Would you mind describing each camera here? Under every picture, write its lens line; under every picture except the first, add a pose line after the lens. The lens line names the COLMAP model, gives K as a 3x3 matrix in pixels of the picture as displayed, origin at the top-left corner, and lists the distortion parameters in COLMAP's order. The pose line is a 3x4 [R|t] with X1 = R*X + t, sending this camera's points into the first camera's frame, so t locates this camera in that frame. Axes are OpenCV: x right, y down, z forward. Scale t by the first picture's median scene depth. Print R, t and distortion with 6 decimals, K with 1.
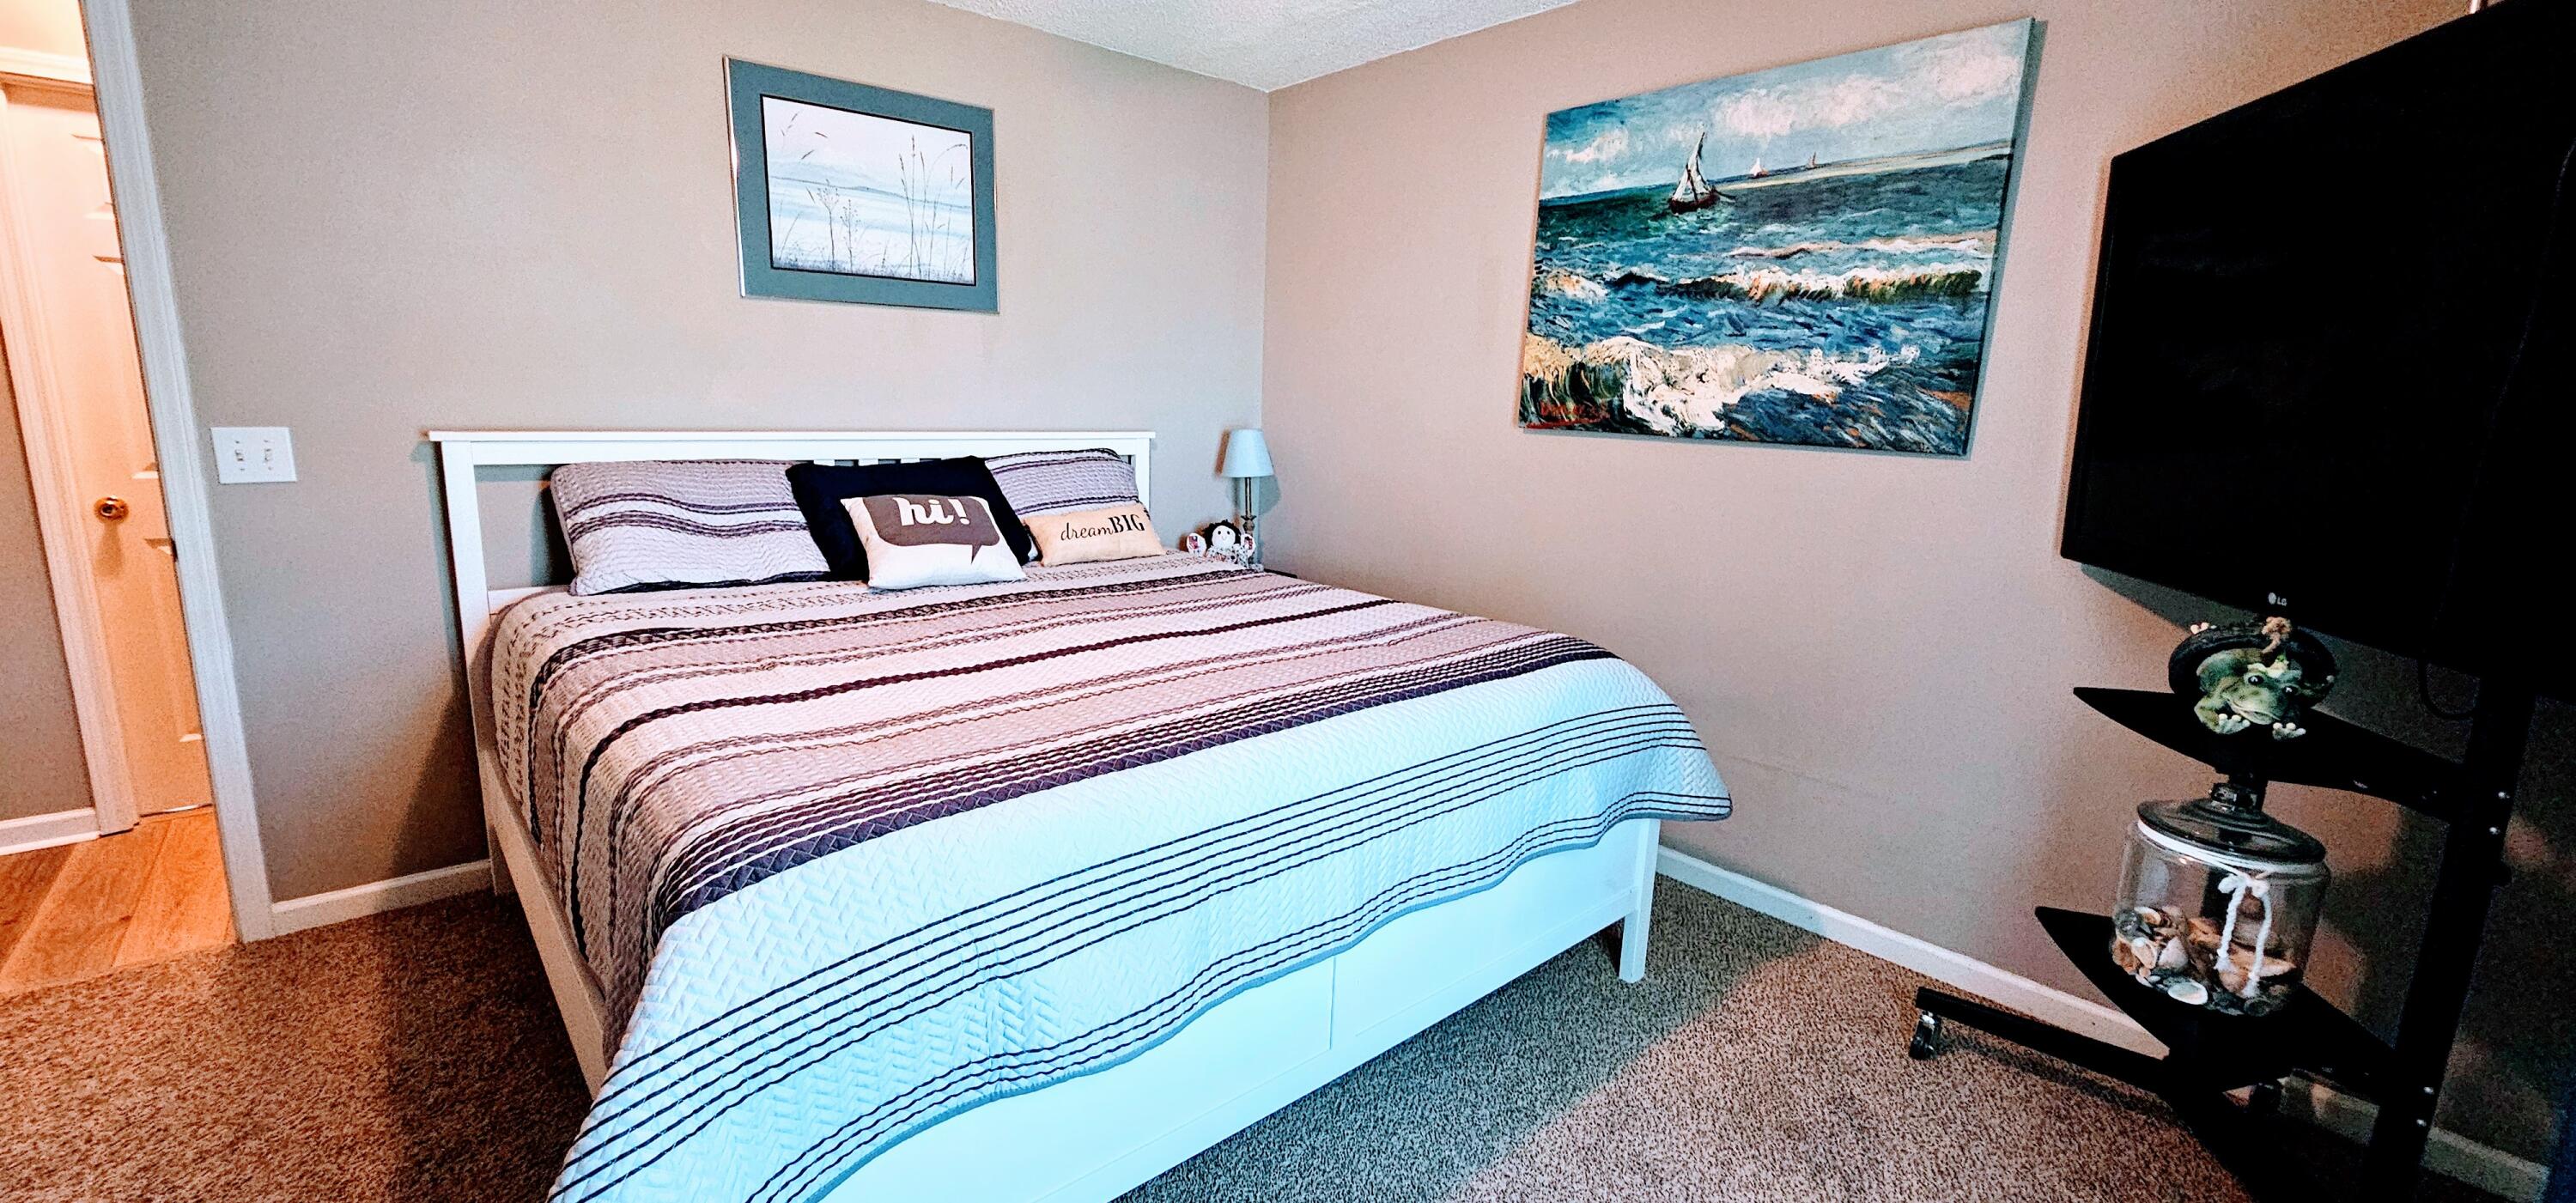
lens RADIAL K [[1055.6, 0, 1243.5], [0, 1055.6, 617.4], [0, 0, 1]] dist [-0.001304, 0.000466]
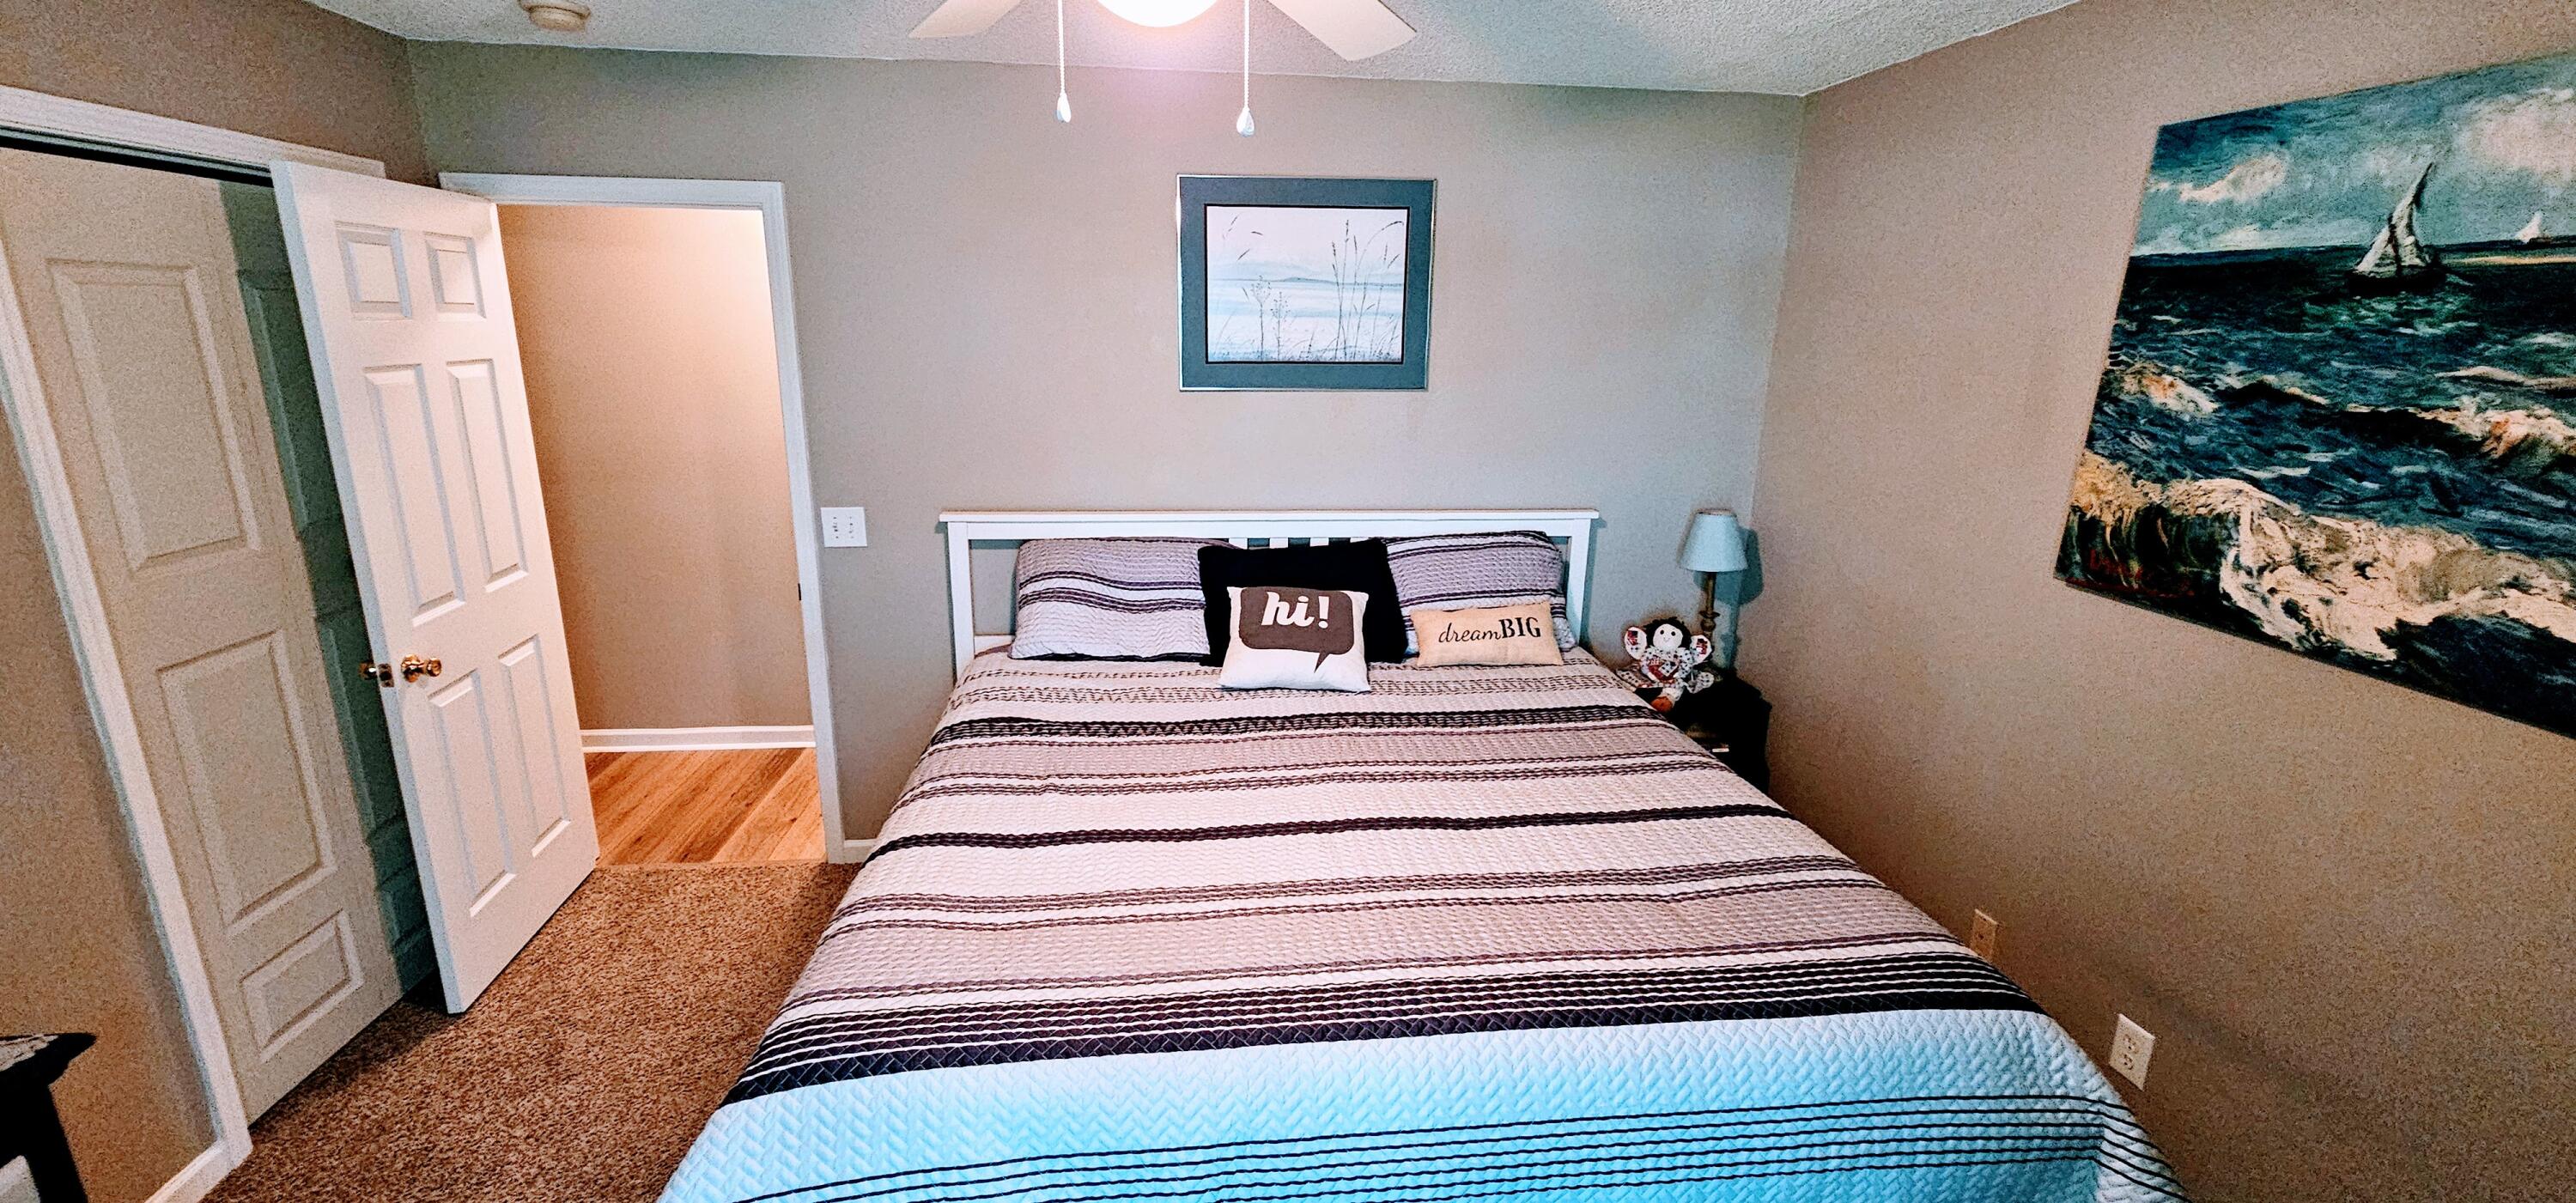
lens RADIAL K [[1055.6, 0, 1279.4], [0, 1055.6, 590.4], [0, 0, 1]] dist [-0.001304, 0.000466]
pose [[0.825385, 0.125986, -0.550334, 0.243860], [-0.101017, 0.992009, 0.075594, -0.190338], [0.555460, -0.006801, 0.831515, 0.139665]]
